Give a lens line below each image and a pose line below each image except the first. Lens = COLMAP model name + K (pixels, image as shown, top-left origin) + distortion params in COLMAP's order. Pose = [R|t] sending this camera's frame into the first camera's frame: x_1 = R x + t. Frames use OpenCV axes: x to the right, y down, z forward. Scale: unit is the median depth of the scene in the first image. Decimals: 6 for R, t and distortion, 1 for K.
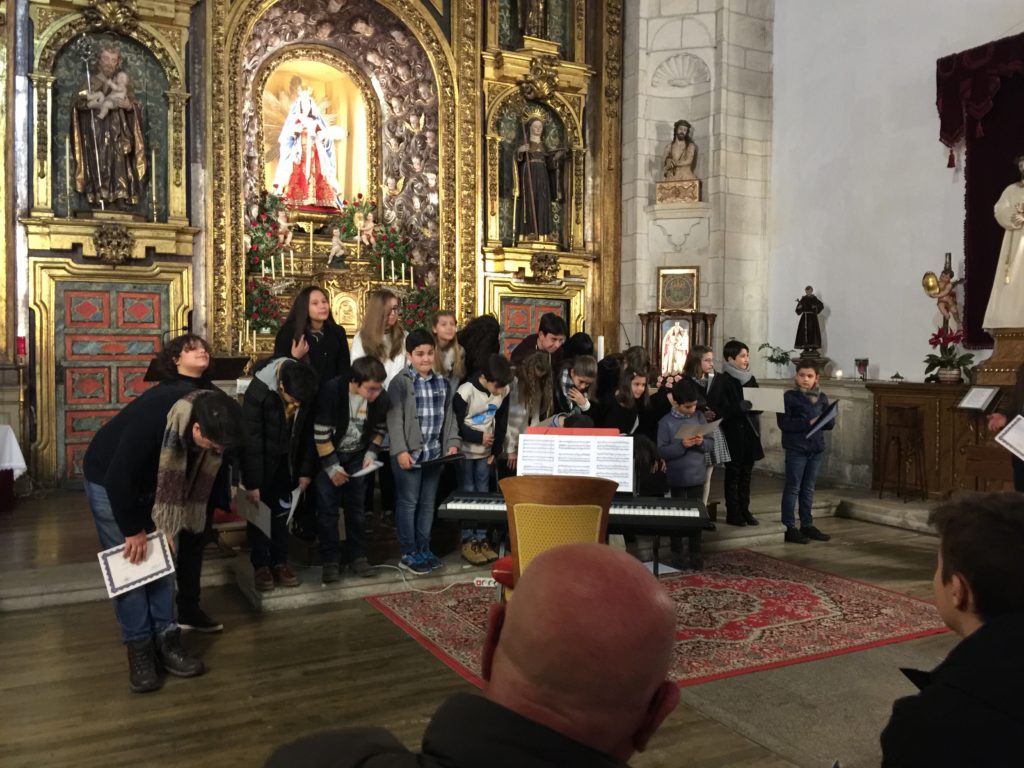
lens RADIAL K [[863.2, 0, 517.9], [0, 863.2, 378.1], [0, 0, 1]] dist [0.077878, -0.130870]
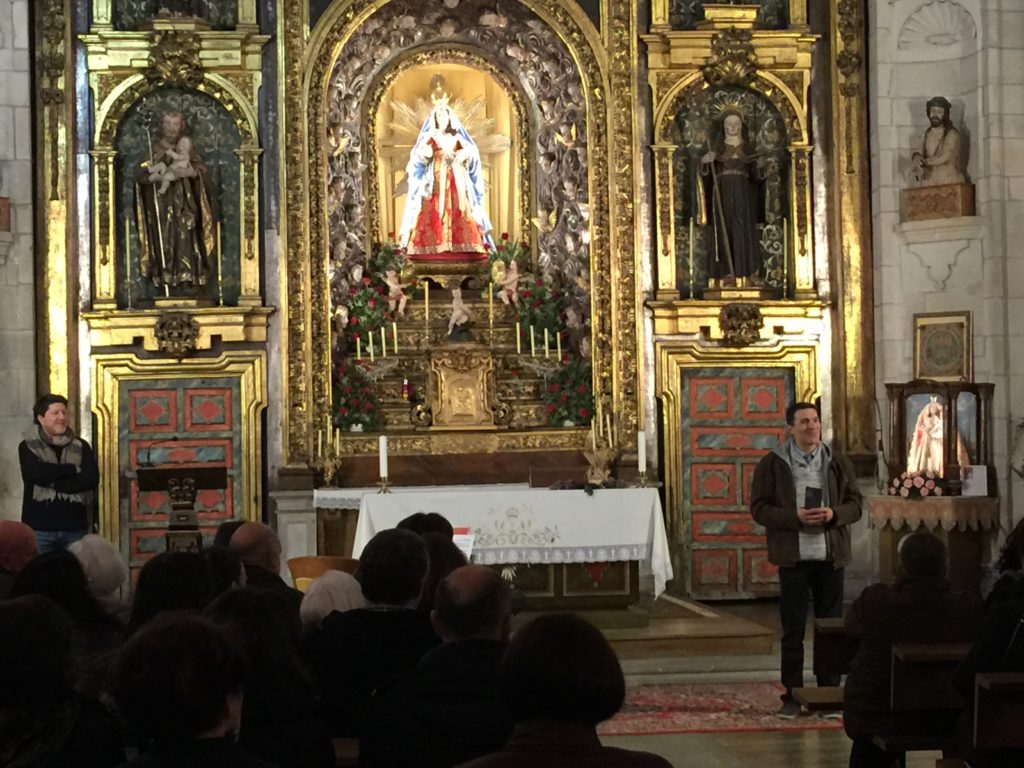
lens RADIAL K [[1957.5, 0, 526.8], [0, 1957.5, 383.7], [0, 0, 1]] dist [0.037717, 0.032152]
pose [[0.923937, -0.032563, -0.381157, 0.501831], [0.012441, 0.998401, -0.055139, 0.005089], [0.382343, 0.046203, 0.922865, -0.553446]]
